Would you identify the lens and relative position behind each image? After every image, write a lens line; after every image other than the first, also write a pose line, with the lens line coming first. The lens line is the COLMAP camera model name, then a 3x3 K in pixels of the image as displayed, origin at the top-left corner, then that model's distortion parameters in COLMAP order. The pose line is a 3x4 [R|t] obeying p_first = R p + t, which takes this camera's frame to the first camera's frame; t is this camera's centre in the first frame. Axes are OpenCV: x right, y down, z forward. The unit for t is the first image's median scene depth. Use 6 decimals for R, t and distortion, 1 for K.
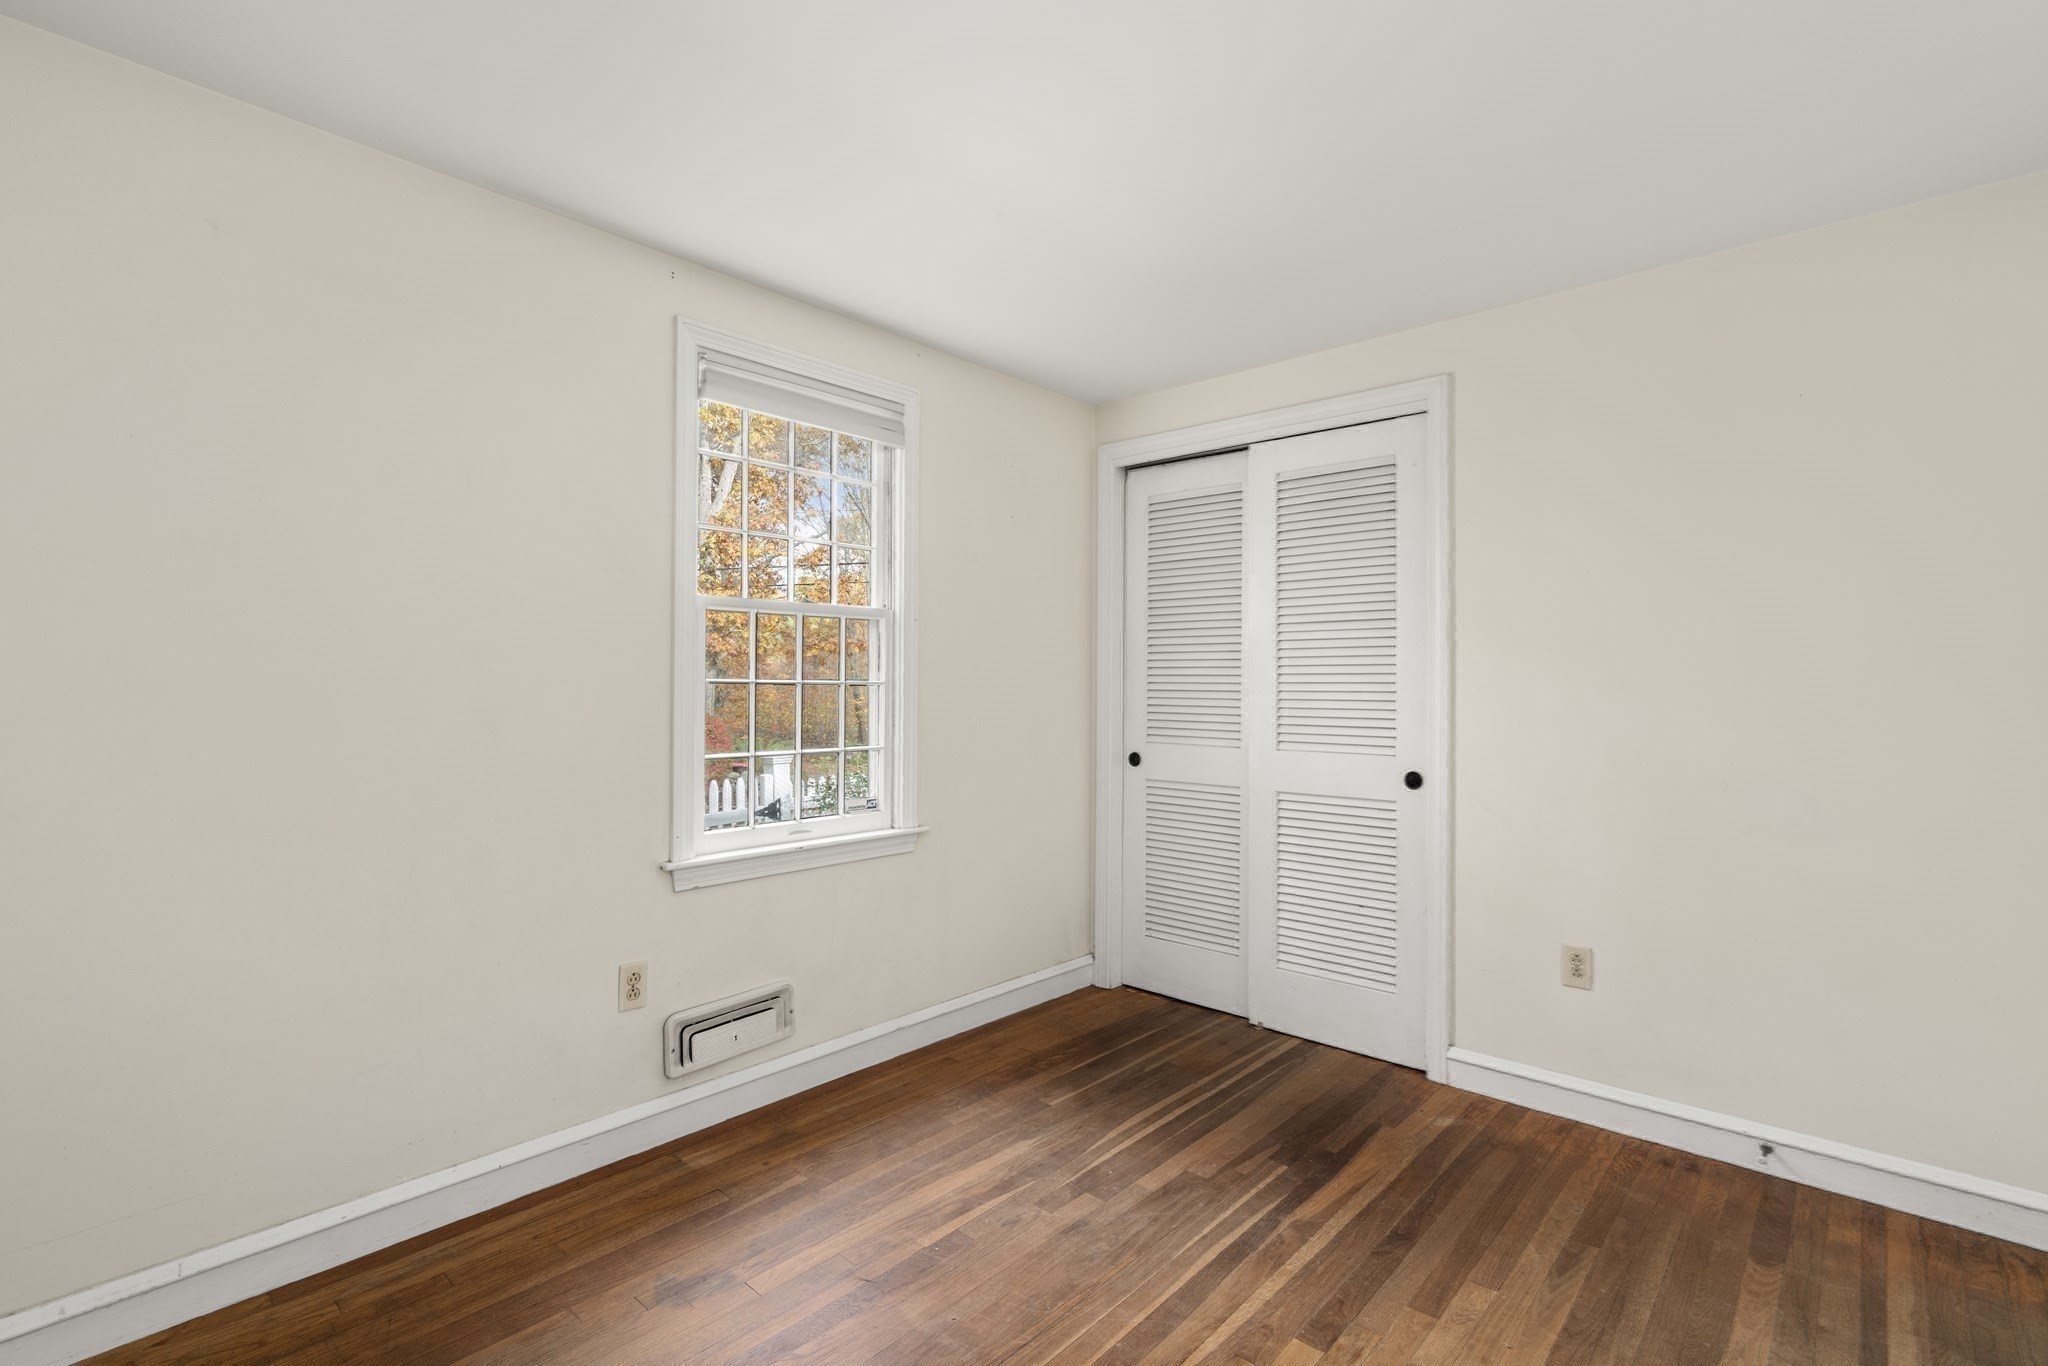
lens RADIAL K [[930.1, 0, 1024.0], [0, 930.1, 683.0], [0, 0, 1]] dist [-0.001228, 0.001090]
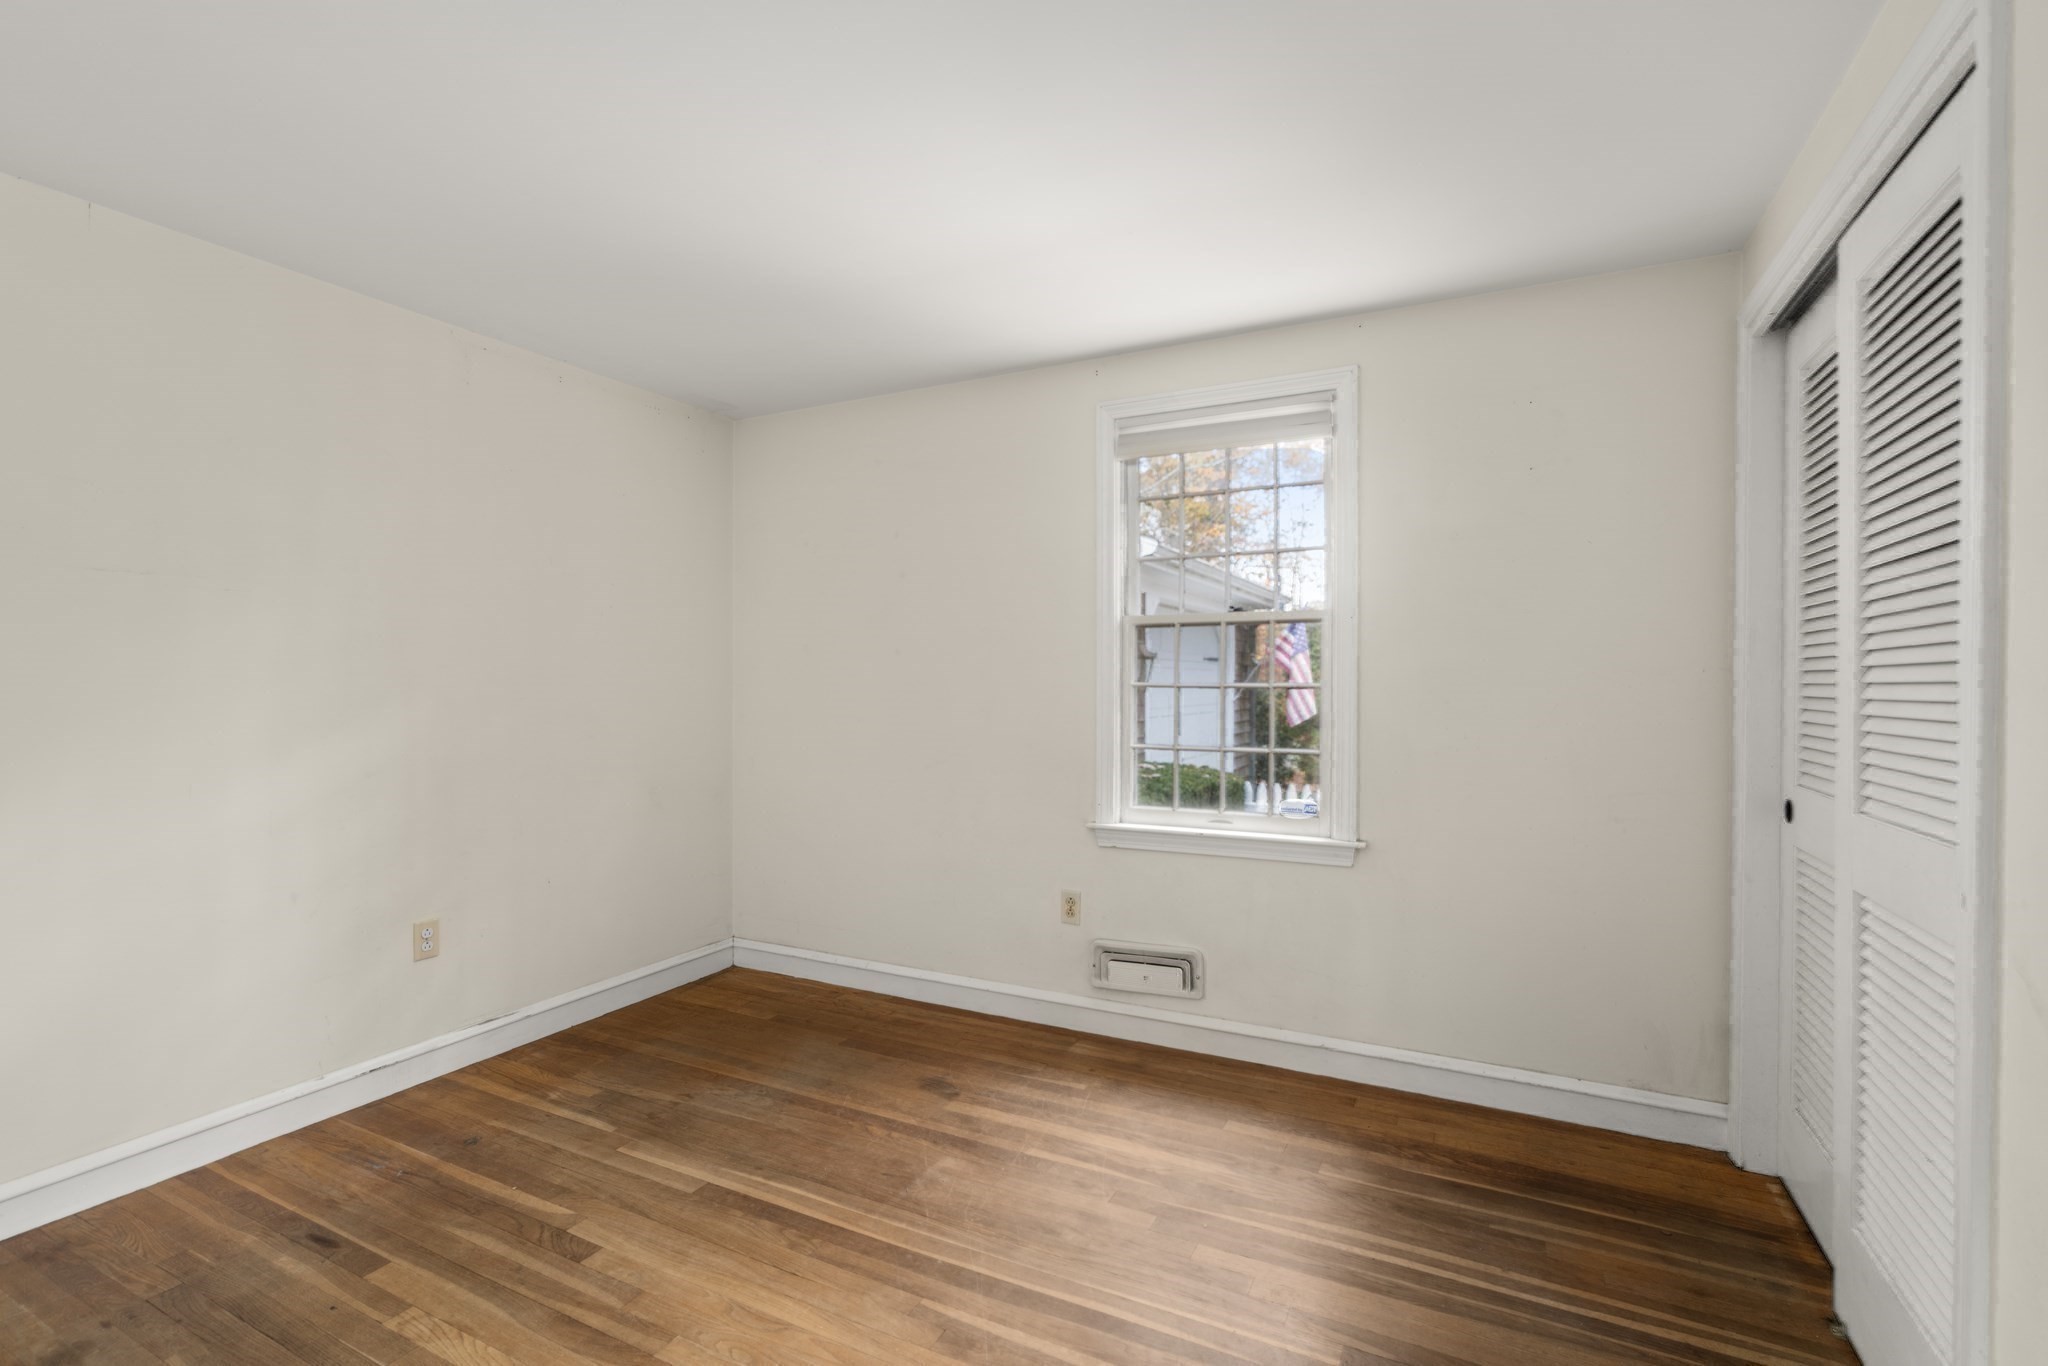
lens RADIAL K [[930.1, 0, 1024.0], [0, 930.1, 683.0], [0, 0, 1]] dist [-0.001228, 0.001090]
pose [[0.265755, -0.004840, -0.964028, 0.823069], [0.004781, 0.999982, -0.003703, -0.001581], [0.964029, -0.003625, 0.265774, 0.523032]]
